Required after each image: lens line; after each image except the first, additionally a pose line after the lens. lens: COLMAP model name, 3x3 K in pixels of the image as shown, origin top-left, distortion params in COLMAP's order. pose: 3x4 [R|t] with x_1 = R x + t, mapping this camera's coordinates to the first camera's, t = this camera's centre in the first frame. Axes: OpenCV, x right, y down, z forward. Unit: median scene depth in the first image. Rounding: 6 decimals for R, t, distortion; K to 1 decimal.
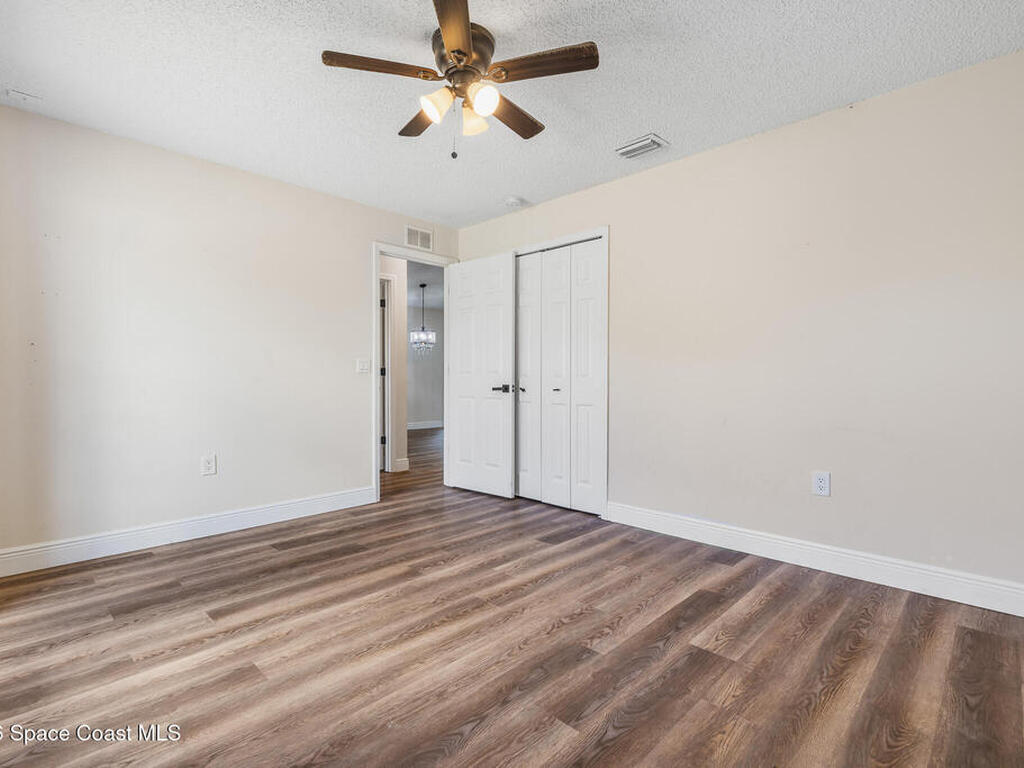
lens RADIAL K [[486.5, 0, 505.8], [0, 486.5, 375.8], [0, 0, 1]] dist [-0.001158, -0.000292]
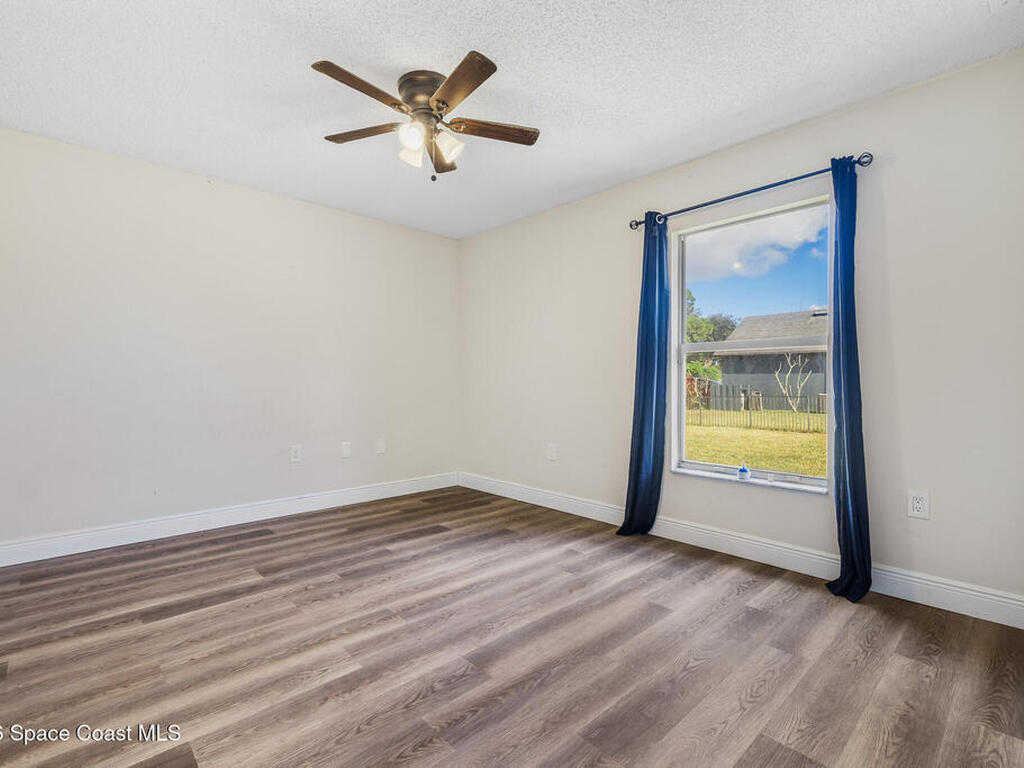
lens RADIAL K [[486.5, 0, 505.8], [0, 486.5, 375.8], [0, 0, 1]] dist [-0.001158, -0.000292]
pose [[-0.998958, -0.002847, 0.045544, -0.310988], [-0.003668, 0.999832, -0.017964, 0.011317], [-0.045485, -0.018113, -0.998801, 2.055556]]
